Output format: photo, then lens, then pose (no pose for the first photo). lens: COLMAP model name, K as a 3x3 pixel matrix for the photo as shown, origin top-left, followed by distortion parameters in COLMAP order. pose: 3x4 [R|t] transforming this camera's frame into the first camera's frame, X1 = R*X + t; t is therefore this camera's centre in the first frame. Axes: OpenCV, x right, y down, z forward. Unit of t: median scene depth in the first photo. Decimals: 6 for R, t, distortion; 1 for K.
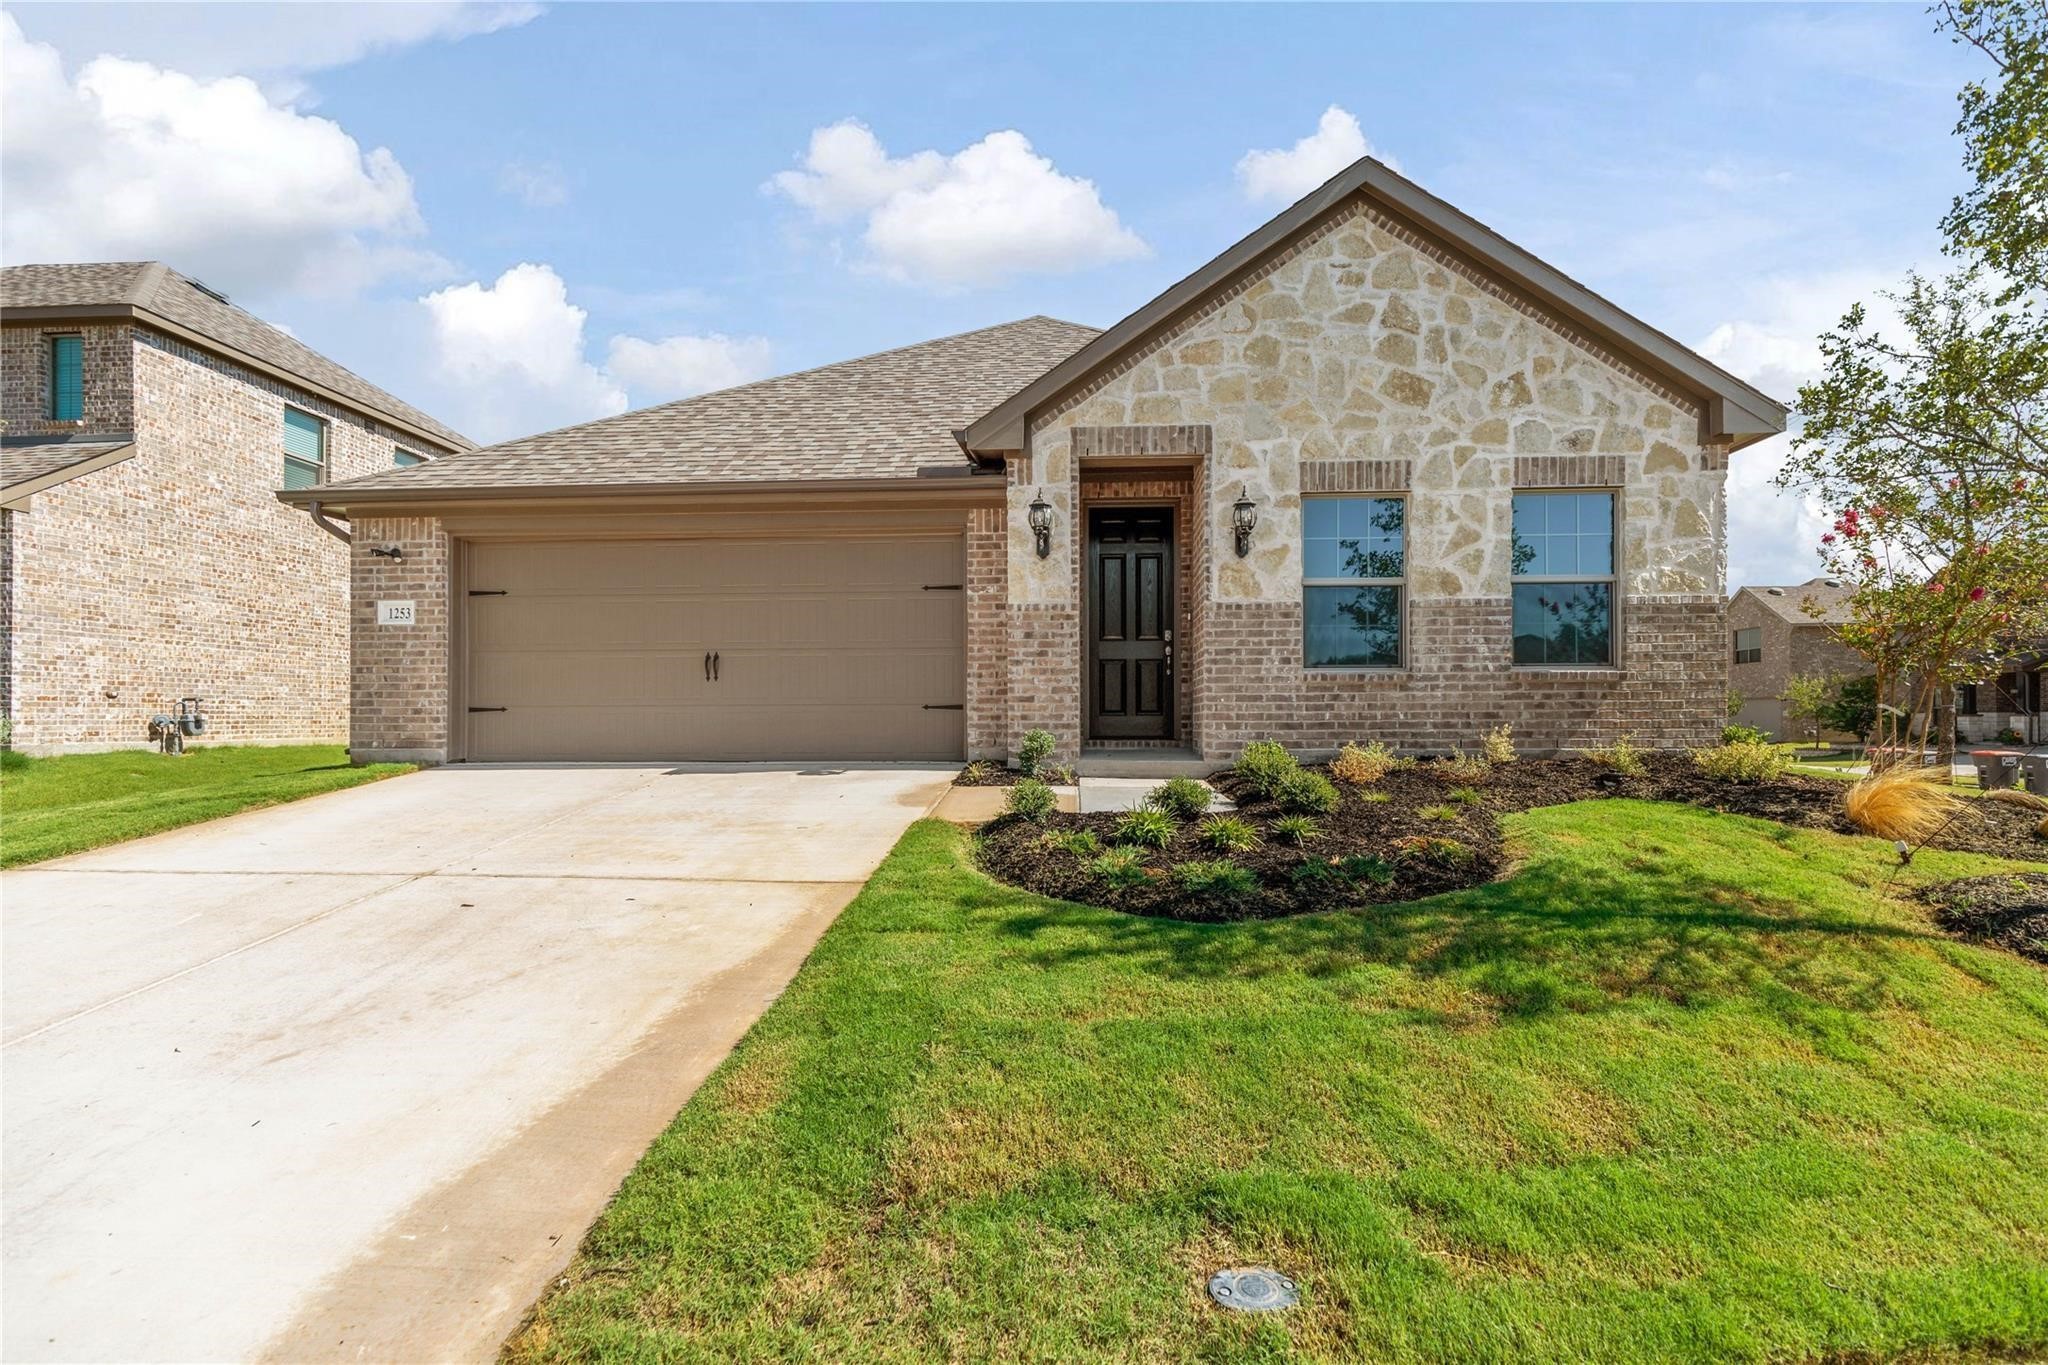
lens RADIAL K [[920.6, 0, 1066.9], [0, 920.6, 703.8], [0, 0, 1]] dist [0.008013, 0.000029]
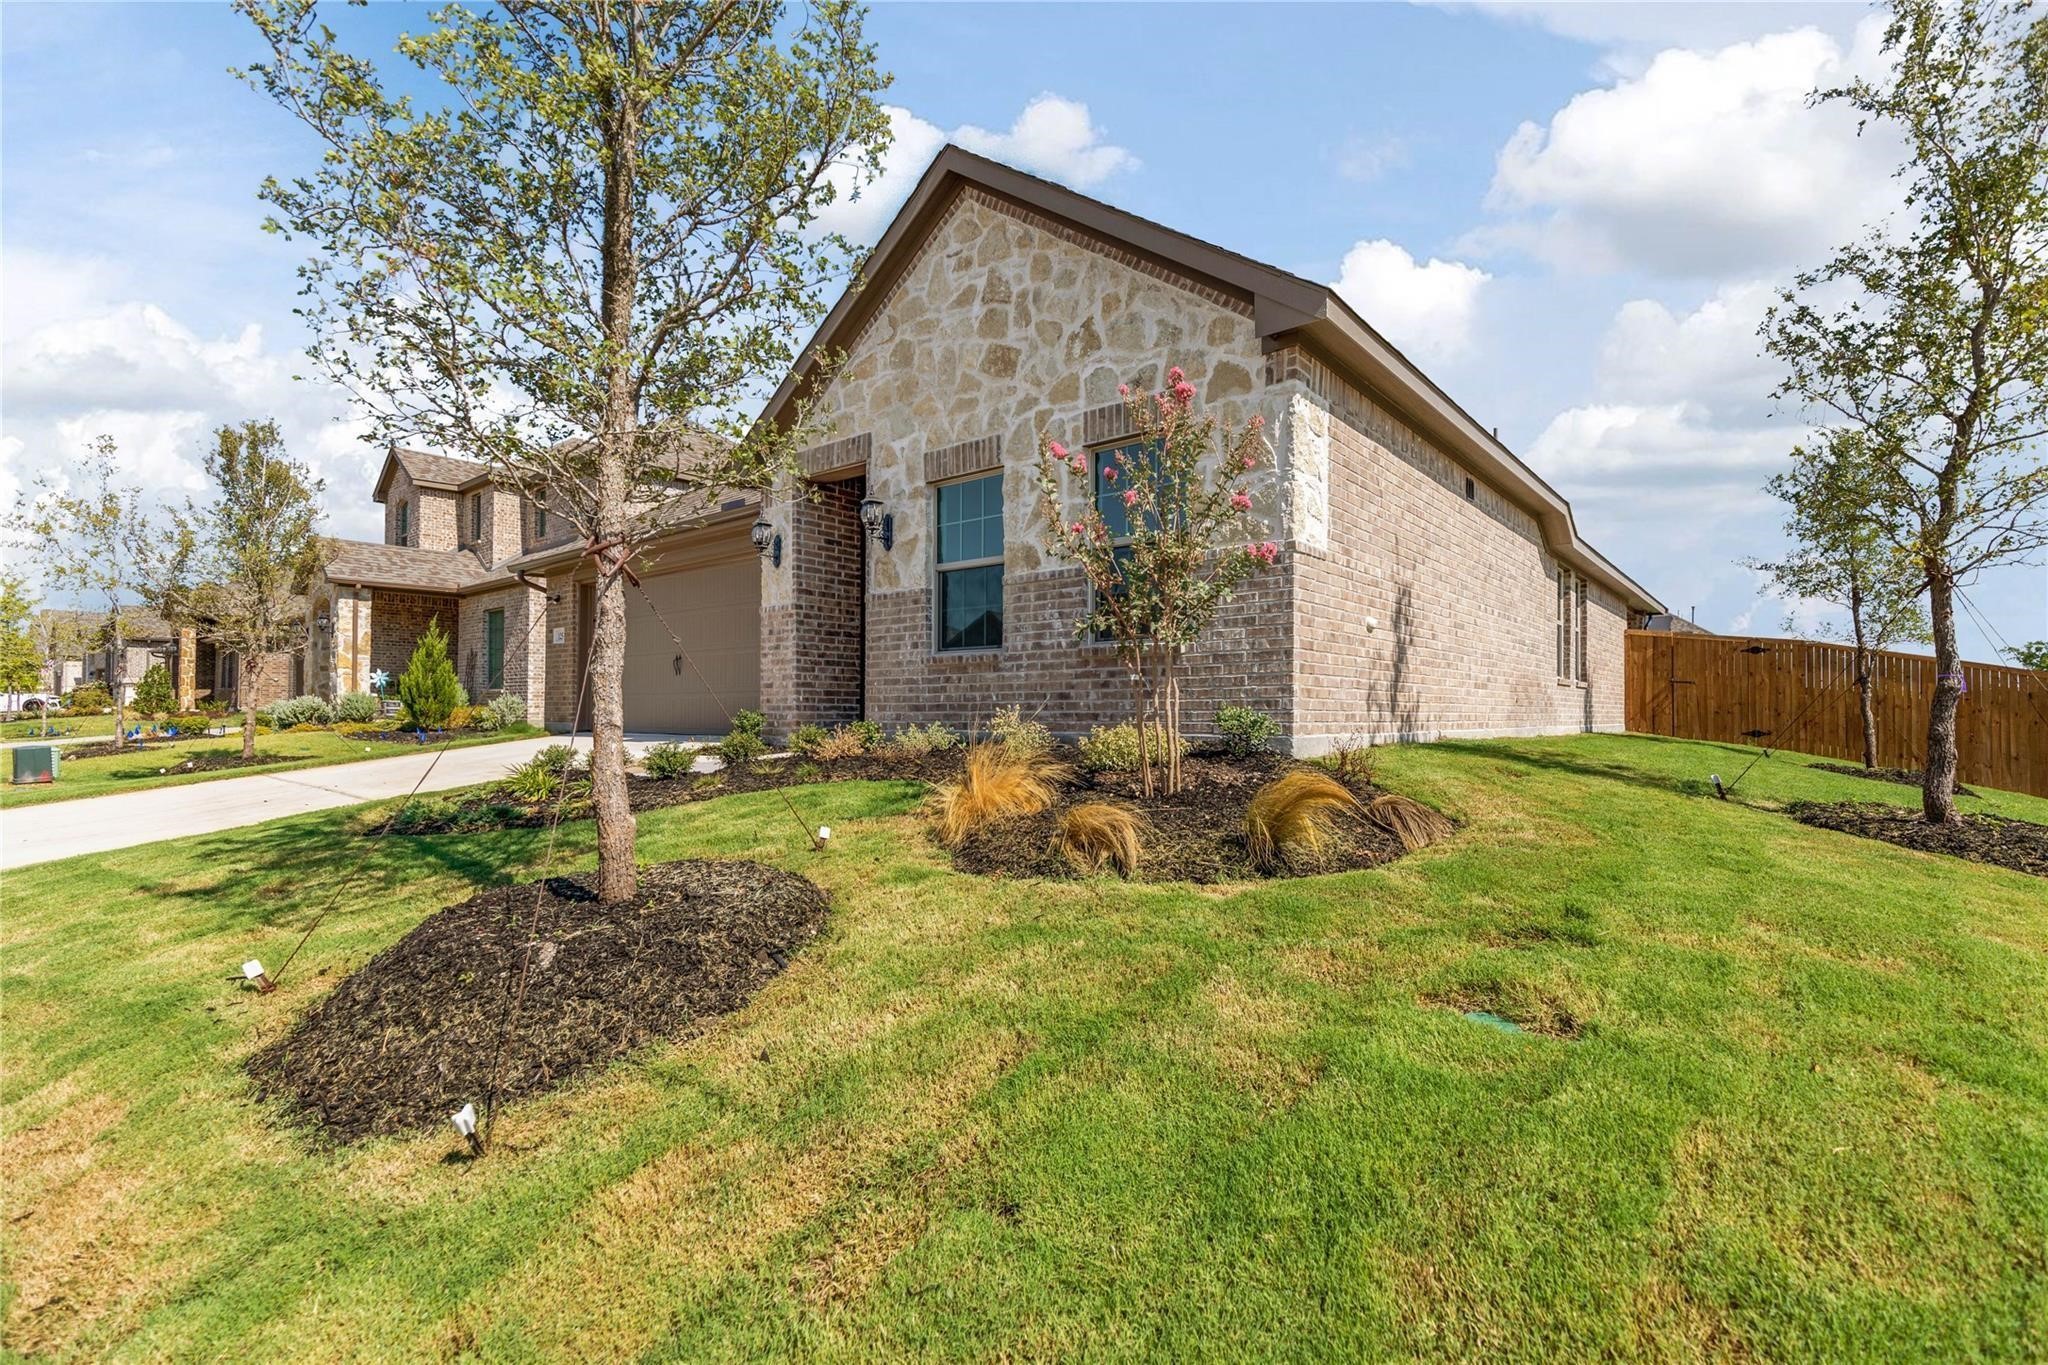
lens RADIAL K [[920.6, 0, 1071.4], [0, 920.6, 680.0], [0, 0, 1]] dist [0.008013, 0.000029]
pose [[0.817154, -0.019141, -0.576102, 0.972735], [0.015228, 0.999817, -0.011619, 0.007515], [0.576218, 0.000722, 0.817295, 0.244274]]
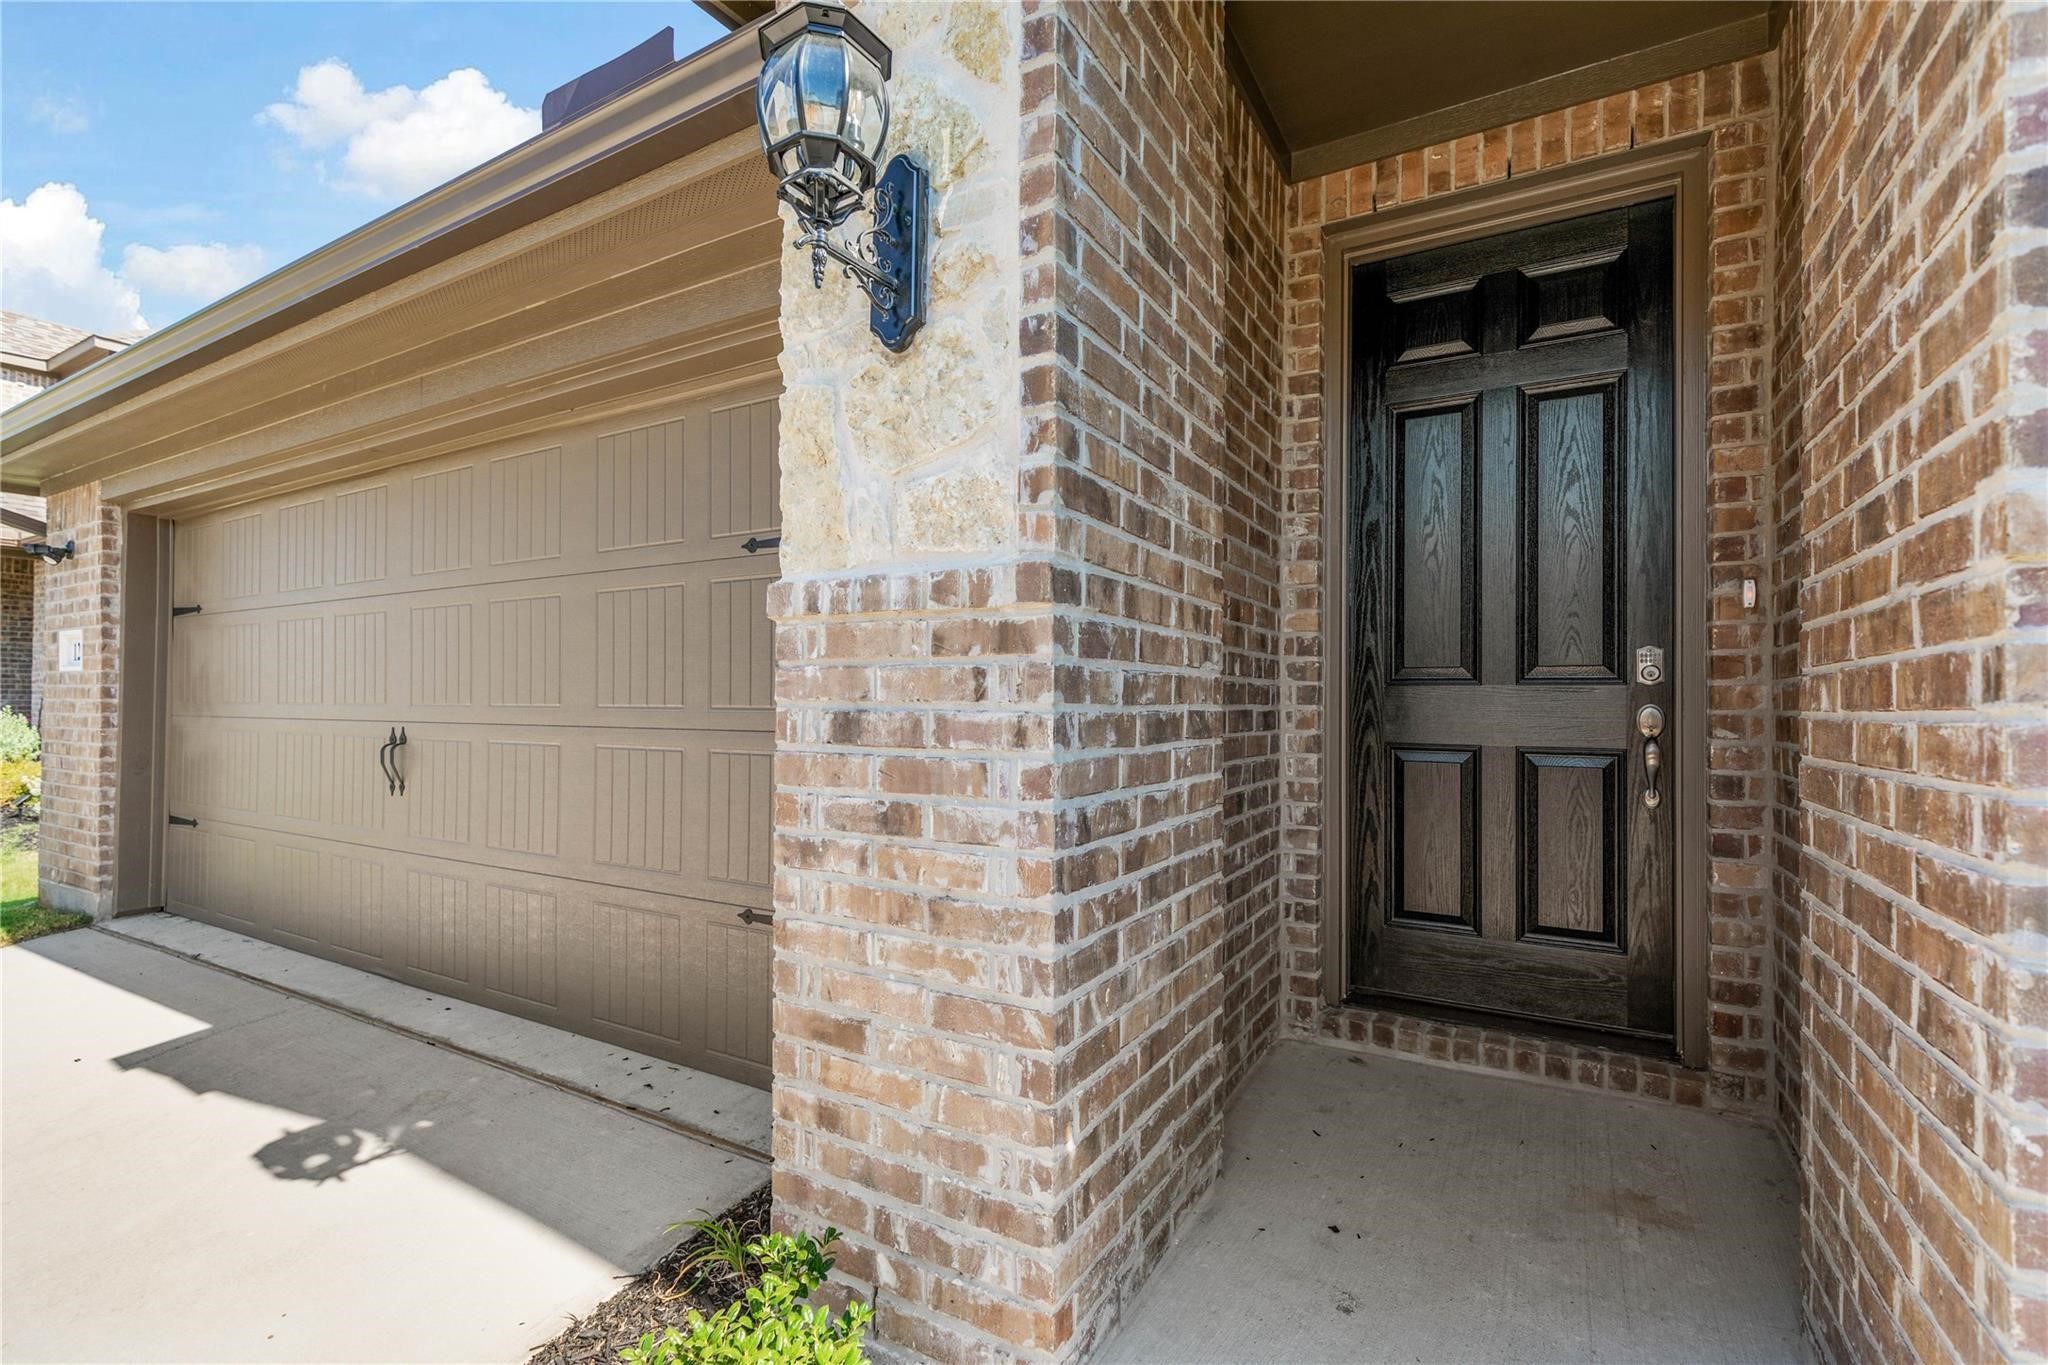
lens RADIAL K [[920.6, 0, 1048.6], [0, 920.6, 686.3], [0, 0, 1]] dist [0.008013, 0.000029]
pose [[0.887722, -0.001050, -0.460378, 0.096294], [0.003533, 0.999983, 0.004531, -0.084903], [0.460366, -0.005649, 0.887711, 0.835488]]
